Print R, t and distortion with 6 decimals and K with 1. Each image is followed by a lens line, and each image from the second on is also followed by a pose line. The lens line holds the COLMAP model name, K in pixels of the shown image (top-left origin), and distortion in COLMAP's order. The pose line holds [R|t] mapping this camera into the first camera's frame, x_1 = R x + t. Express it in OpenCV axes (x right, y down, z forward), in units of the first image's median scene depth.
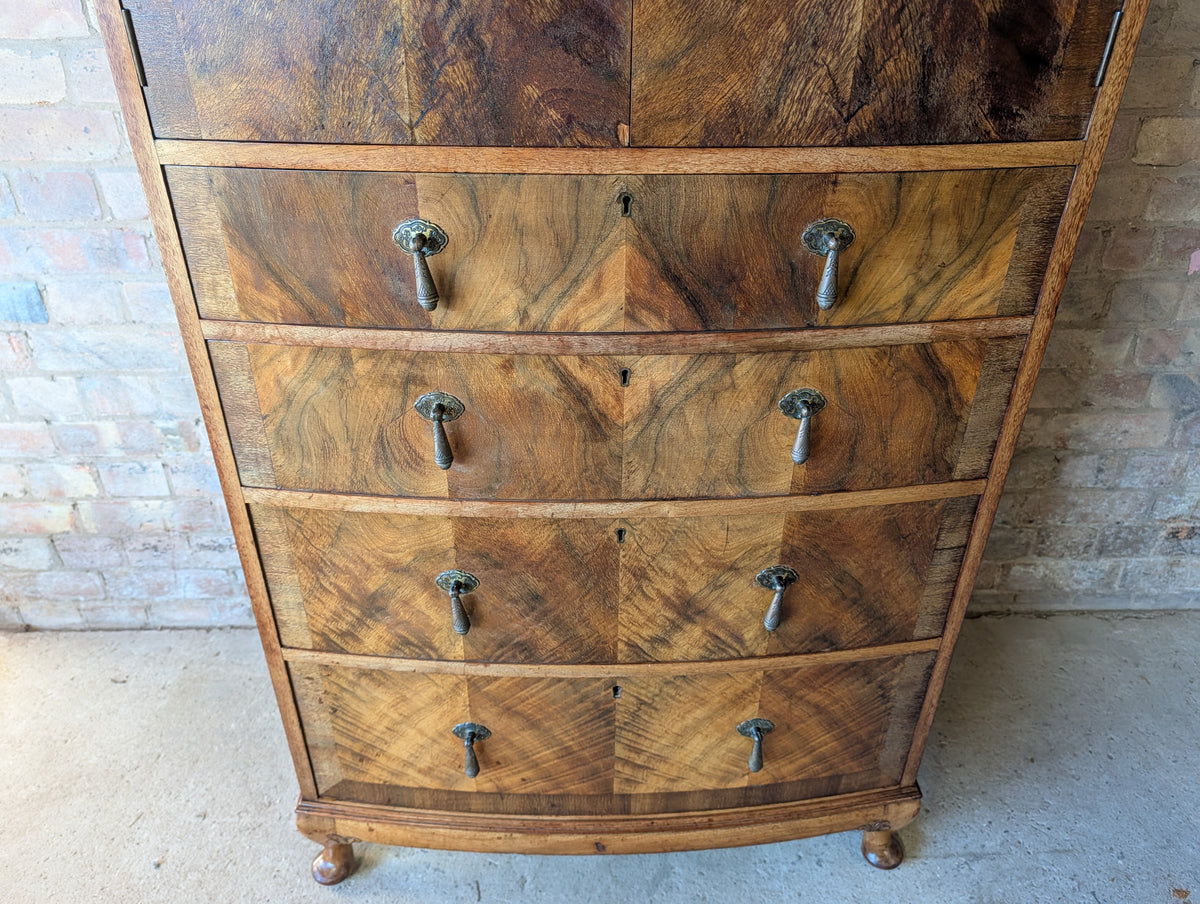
lens RADIAL K [[864.7, 0, 600.2], [0, 864.7, 439.0], [0, 0, 1]] dist [0.012734, -0.017782]
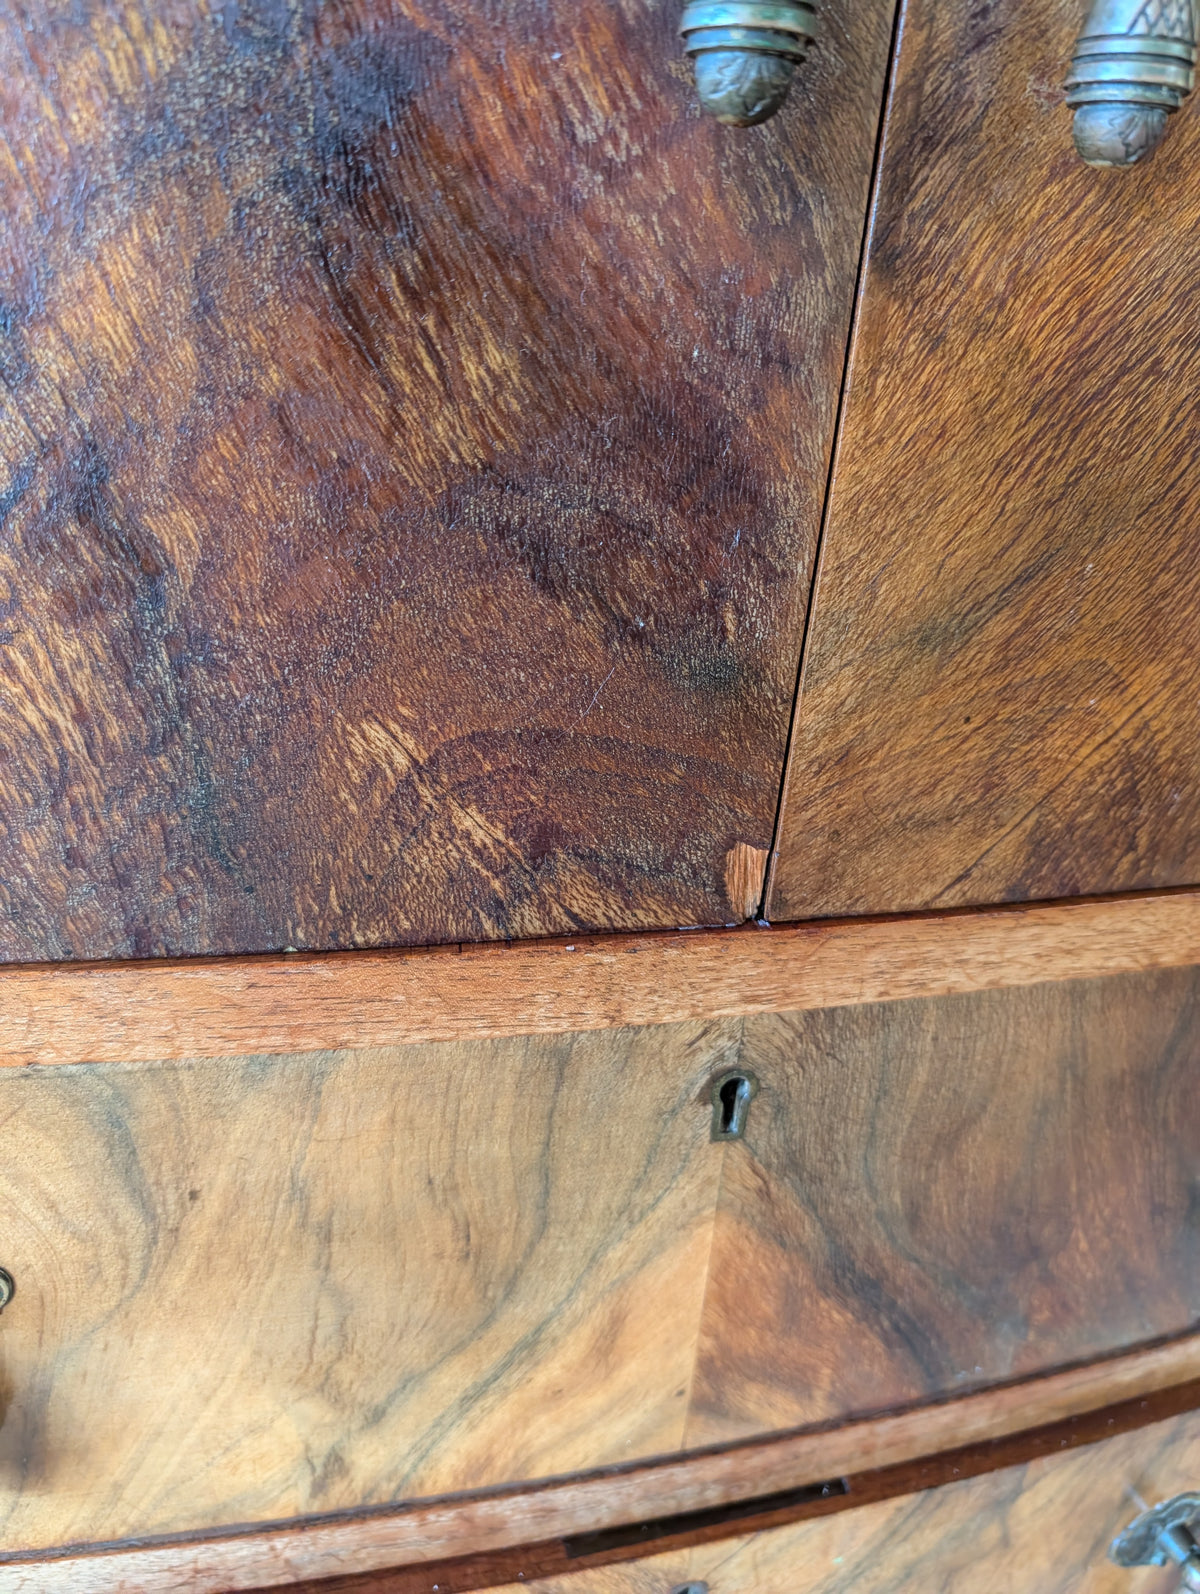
lens RADIAL K [[1155.1, 0, 598.3], [0, 1155.1, 765.0], [0, 0, 1]] dist [-0.006068, 0.002103]
pose [[0.973891, -0.028595, 0.225209, -0.072047], [0.056942, 0.991091, -0.120399, -0.277044], [-0.219760, 0.130079, 0.966843, 0.541376]]
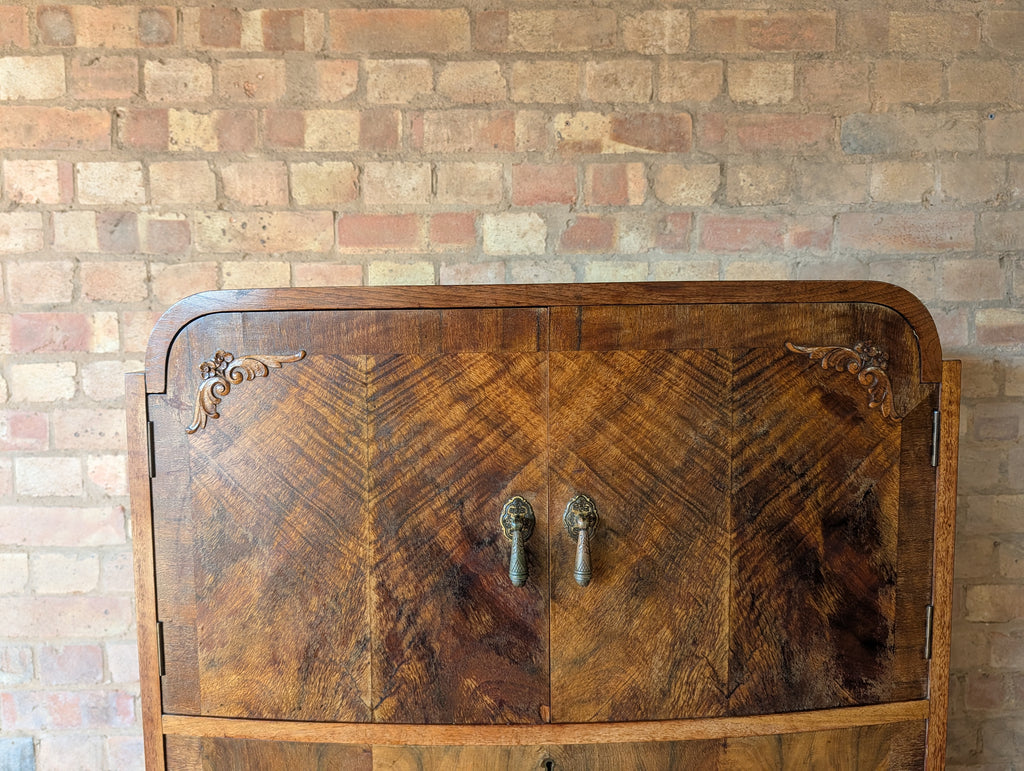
lens RADIAL K [[742.0, 0, 502.9], [0, 742.0, 387.4], [0, 0, 1]] dist [-0.006068, 0.002103]
pose [[0.999695, -0.018711, -0.016097, -0.005857], [0.009649, 0.896530, -0.442878, -0.240710], [0.022718, 0.442588, 0.896437, -0.108391]]
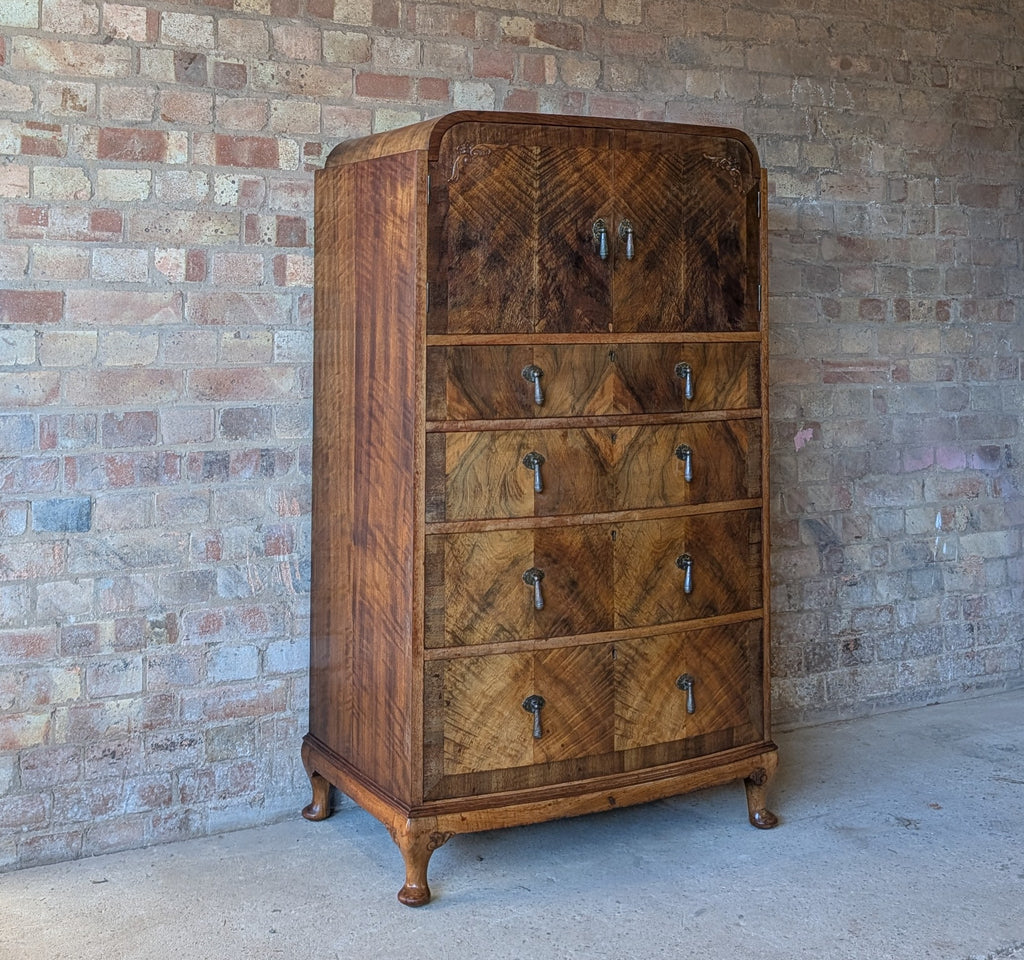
lens RADIAL K [[1425.6, 0, 510.6], [0, 1425.6, 244.3], [0, 0, 1]] dist [0.158328, -0.552767]
pose [[0.891515, 0.013012, 0.452804, -1.652328], [0.237849, 0.837266, -0.492356, 1.103275], [-0.385523, 0.546641, 0.743340, -1.628601]]
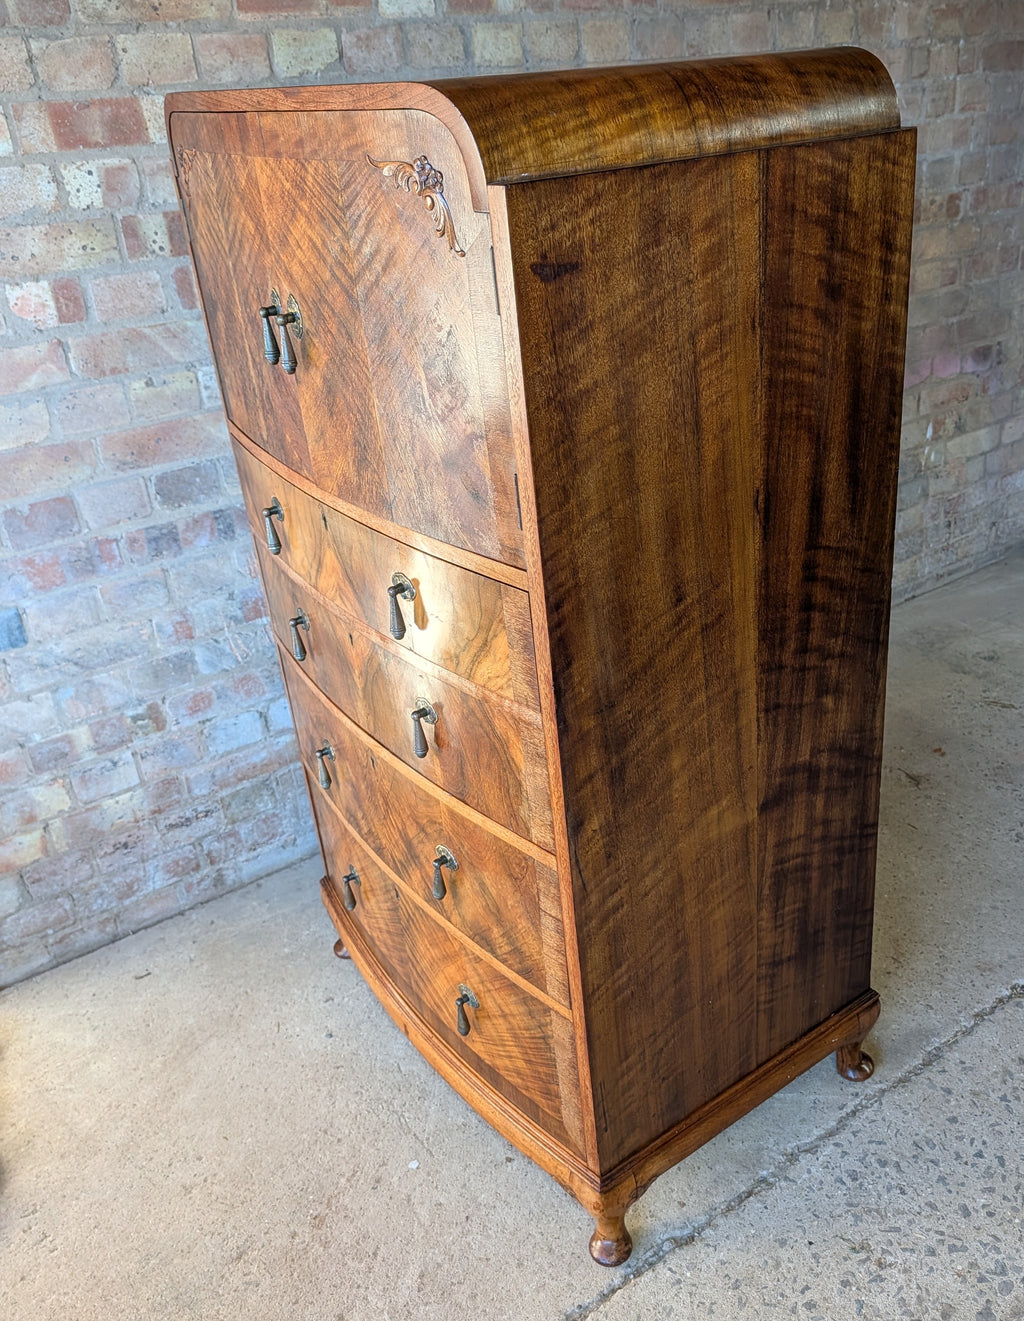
lens RADIAL K [[1132.1, 0, 593.1], [0, 1132.1, 651.8], [0, 0, 1]] dist [-0.001601, 0.001715]
pose [[0.830714, -0.307379, 0.464147, -1.117496], [0.342392, 0.939510, 0.009385, 0.161401], [-0.438956, 0.151123, 0.885709, -0.868423]]
